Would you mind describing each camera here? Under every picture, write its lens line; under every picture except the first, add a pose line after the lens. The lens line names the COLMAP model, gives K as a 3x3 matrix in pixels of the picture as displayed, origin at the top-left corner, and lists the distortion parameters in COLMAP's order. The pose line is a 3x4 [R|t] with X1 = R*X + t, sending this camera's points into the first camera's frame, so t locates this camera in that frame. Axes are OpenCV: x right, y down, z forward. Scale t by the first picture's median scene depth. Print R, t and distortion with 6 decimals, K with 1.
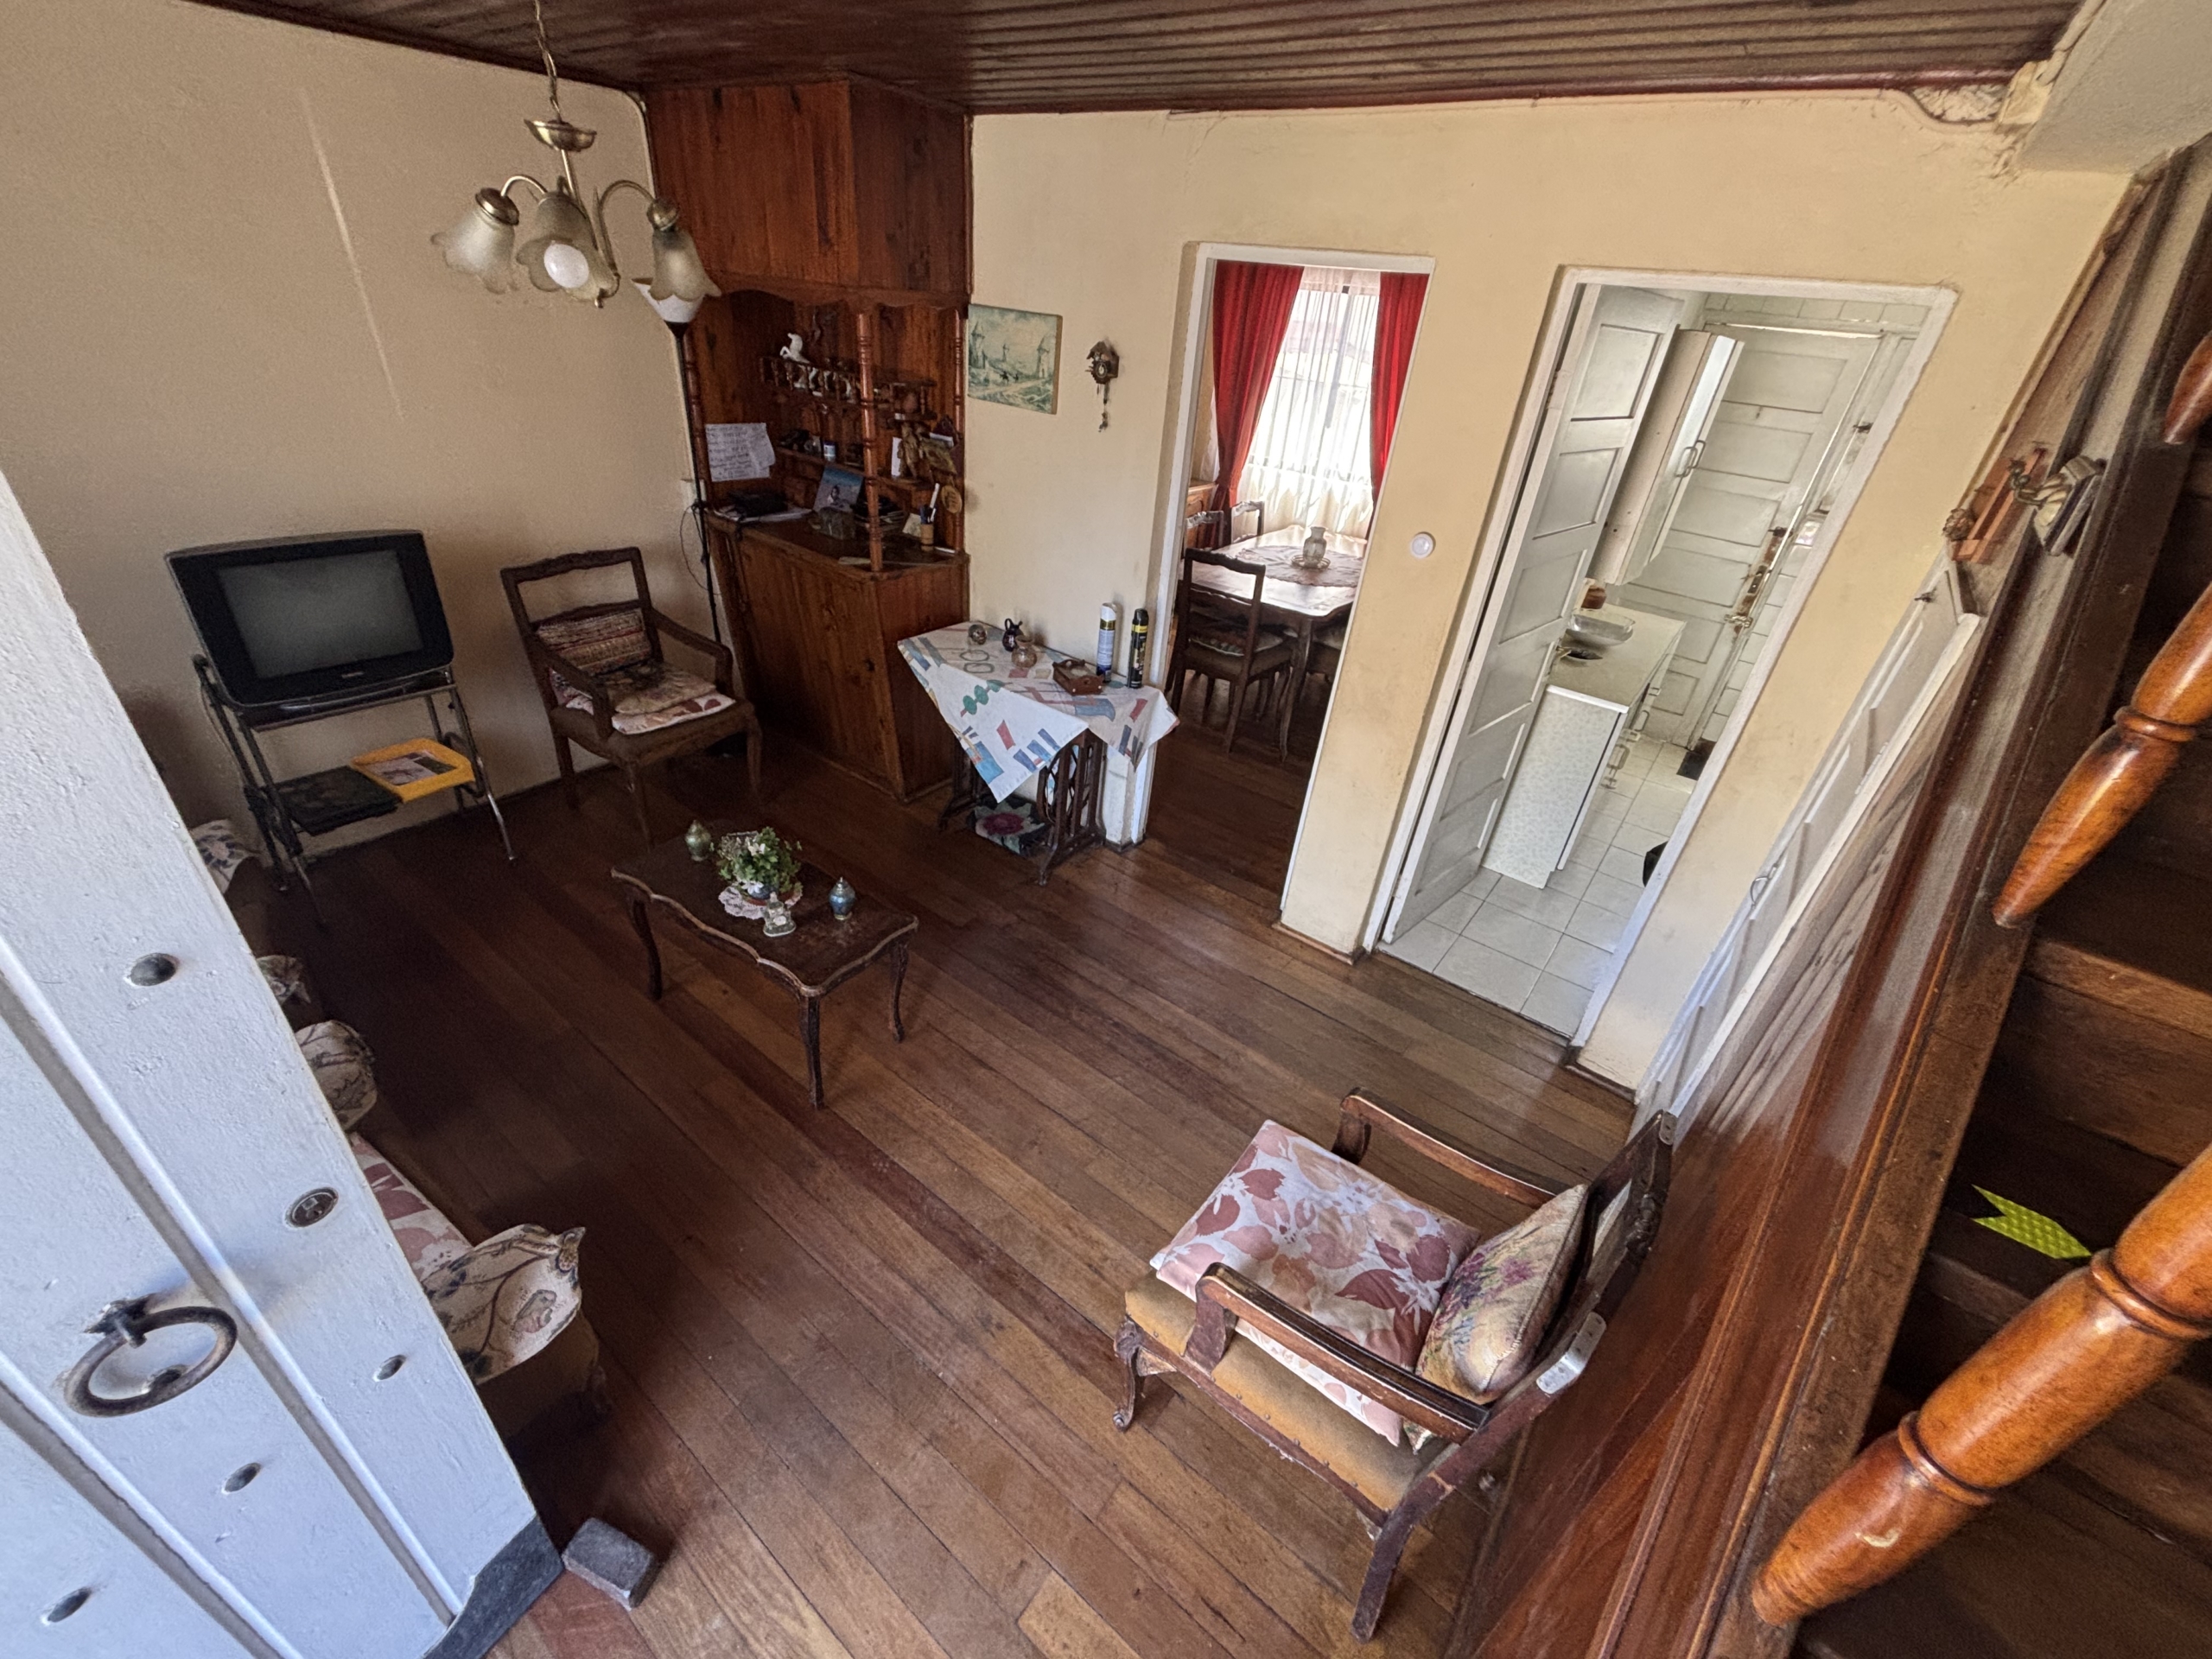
lens RADIAL K [[884.0, 0, 1096.1], [0, 884.0, 838.2], [0, 0, 1]] dist [0.001321, 0.000372]
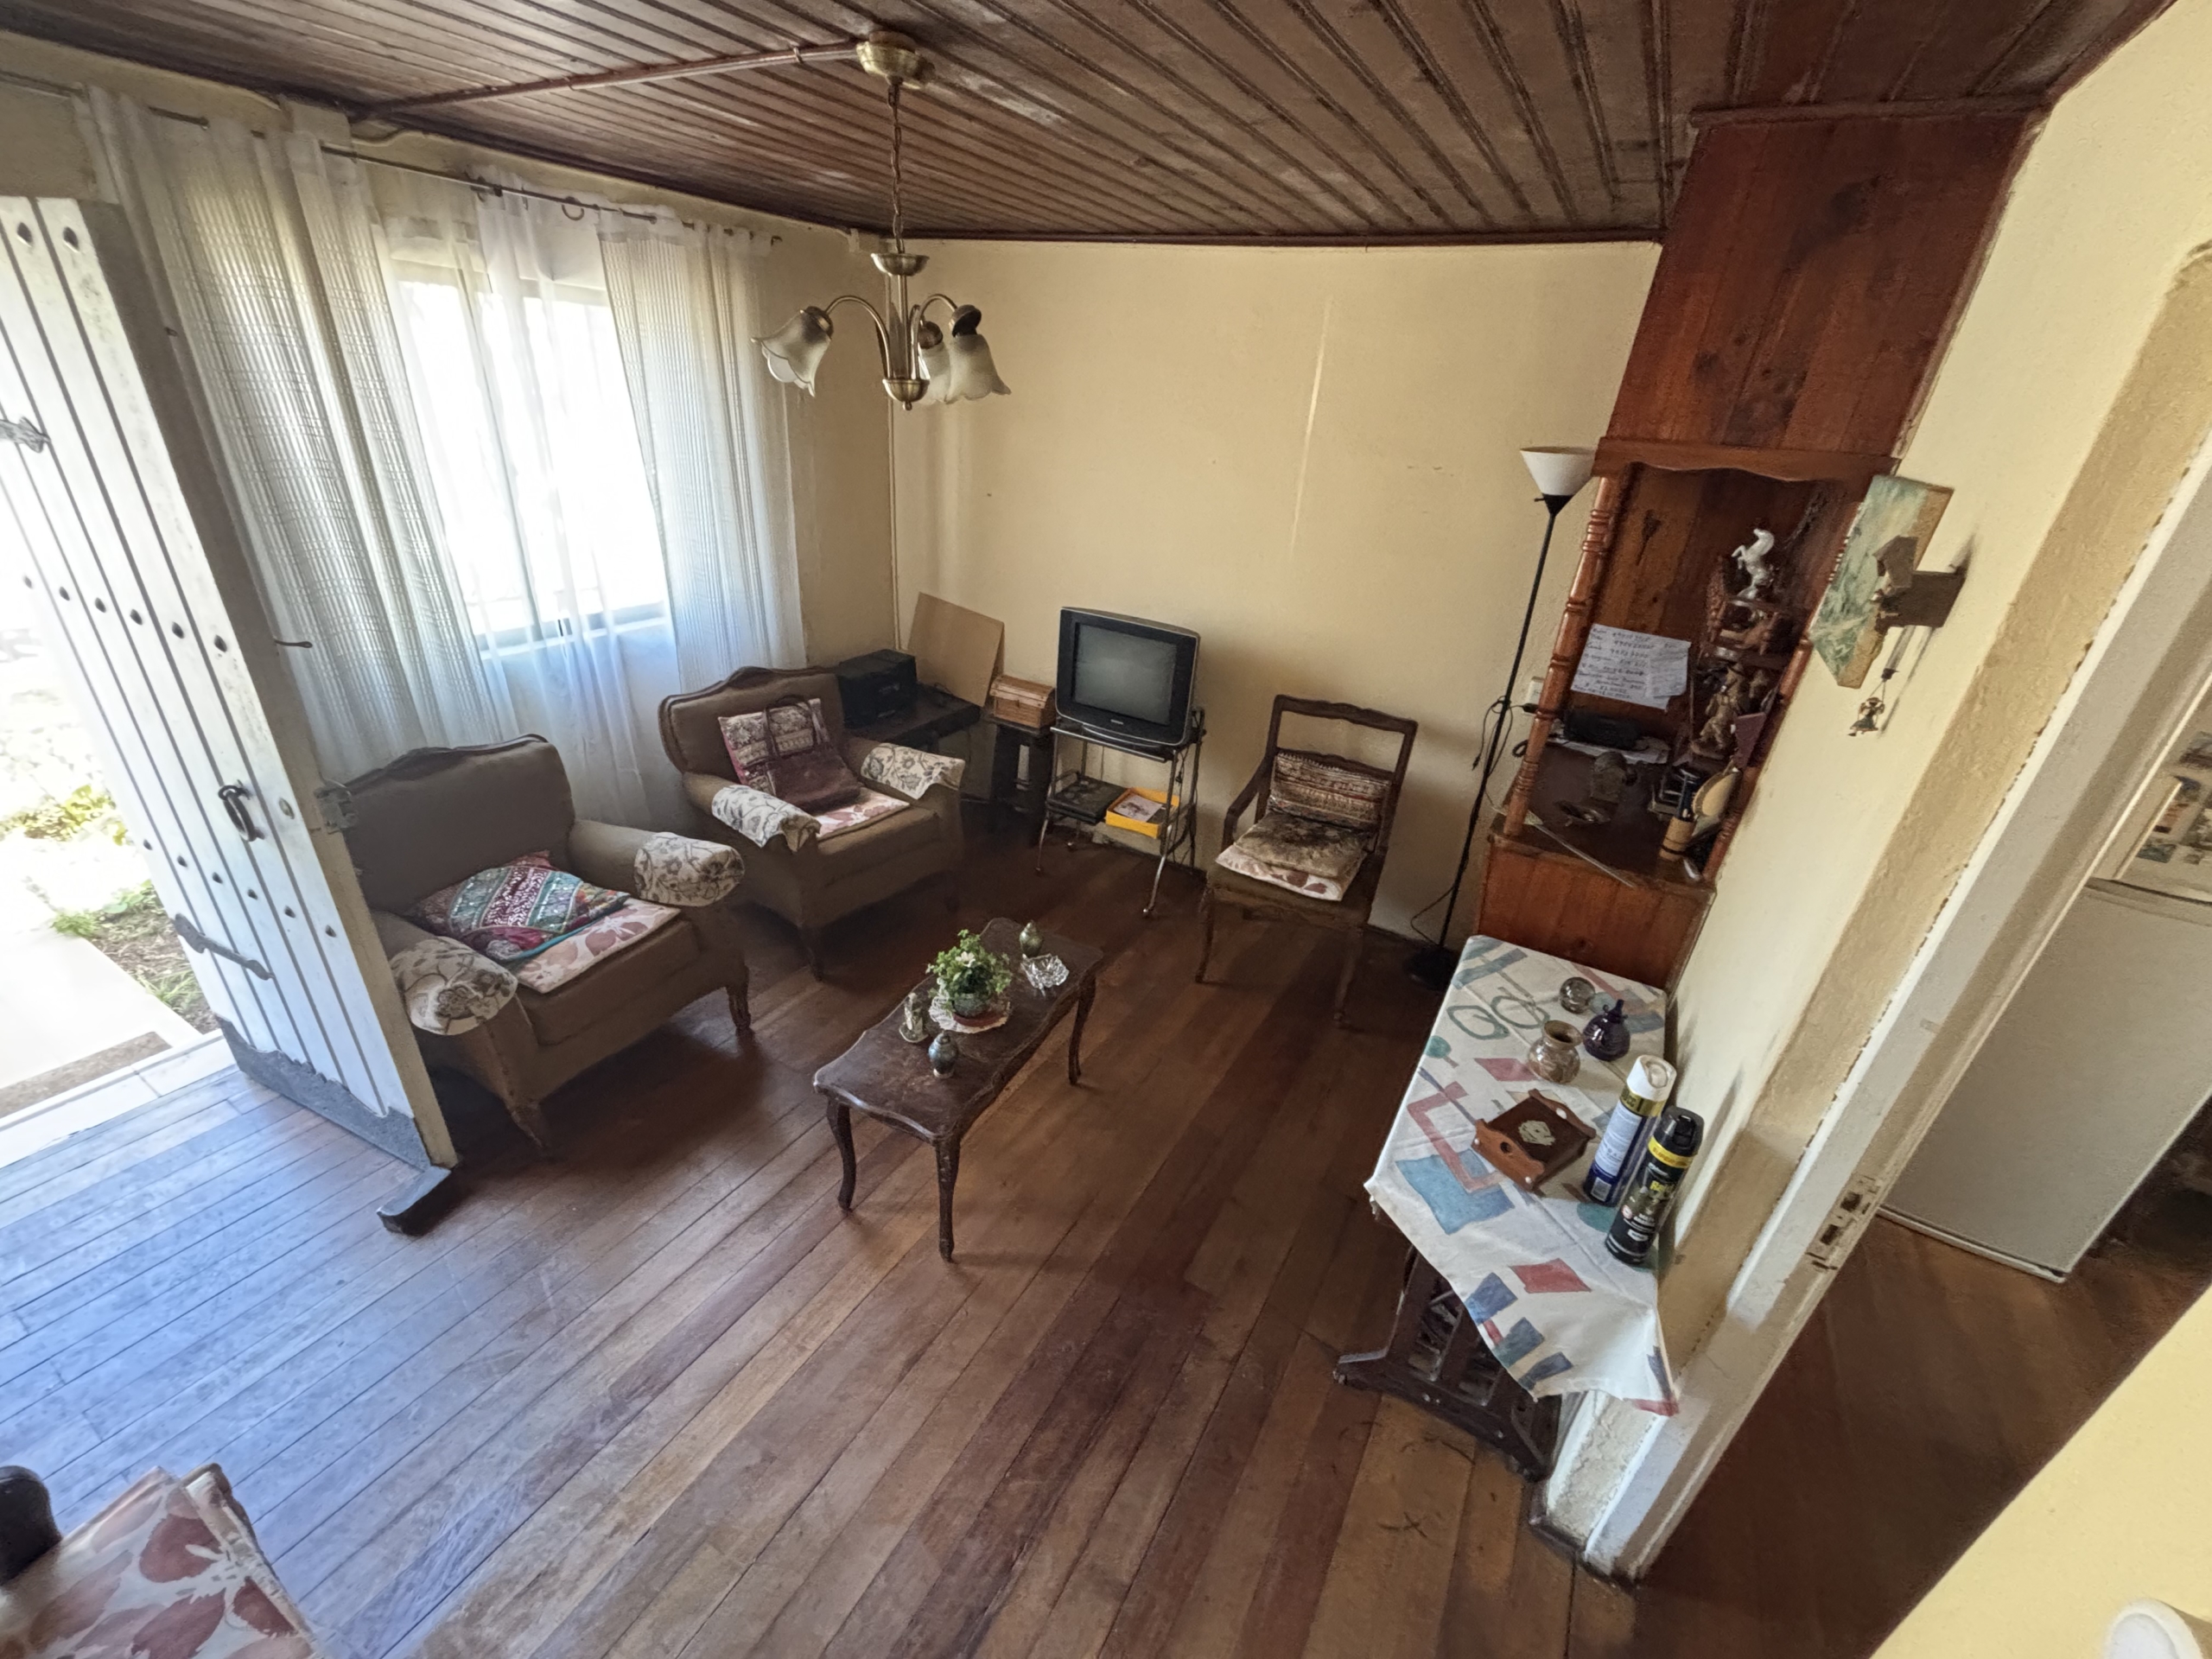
lens RADIAL K [[892.8, 0, 1107.1], [0, 892.8, 835.0], [0, 0, 1]] dist [0.000913, 0.000029]
pose [[0.132290, 0.369232, -0.919873, 0.326993], [-0.569932, 0.787615, 0.234181, -0.281427], [0.810973, 0.493286, 0.314631, 0.533009]]
